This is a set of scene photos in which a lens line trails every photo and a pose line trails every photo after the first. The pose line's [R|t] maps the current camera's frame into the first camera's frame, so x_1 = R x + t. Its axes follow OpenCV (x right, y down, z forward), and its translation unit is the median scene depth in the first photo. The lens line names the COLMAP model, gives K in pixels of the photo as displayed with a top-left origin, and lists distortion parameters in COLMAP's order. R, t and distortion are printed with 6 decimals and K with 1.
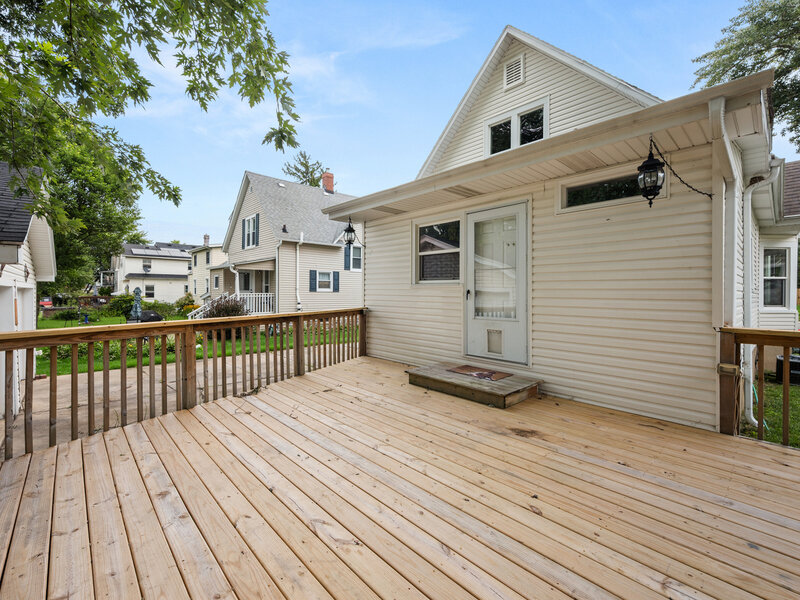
lens RADIAL K [[354.1, 0, 403.6], [0, 354.1, 296.2], [0, 0, 1]] dist [-0.001014, -0.000224]
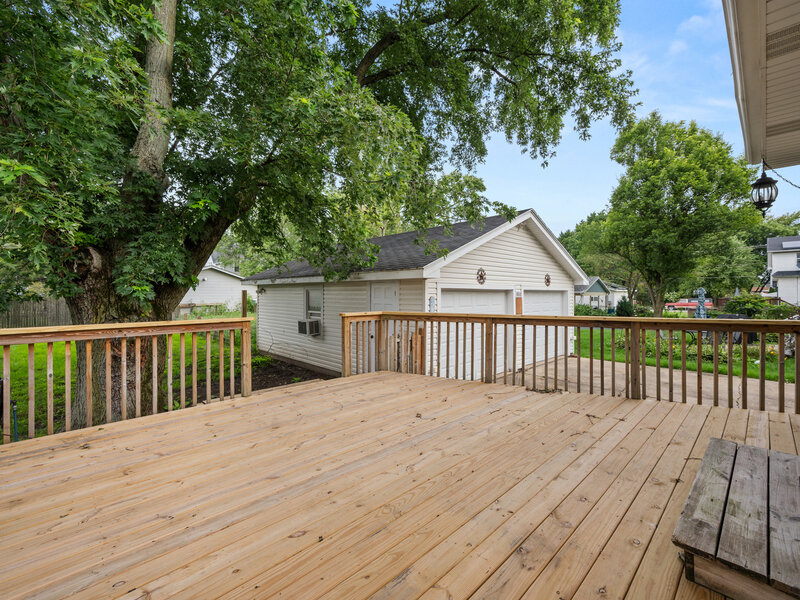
lens RADIAL K [[354.1, 0, 403.6], [0, 354.1, 296.2], [0, 0, 1]] dist [-0.001014, -0.000224]
pose [[0.015282, 0.004698, -0.999872, 0.607270], [-0.006430, 0.999969, 0.004600, -0.004640], [0.999863, 0.006359, 0.015312, 0.596067]]
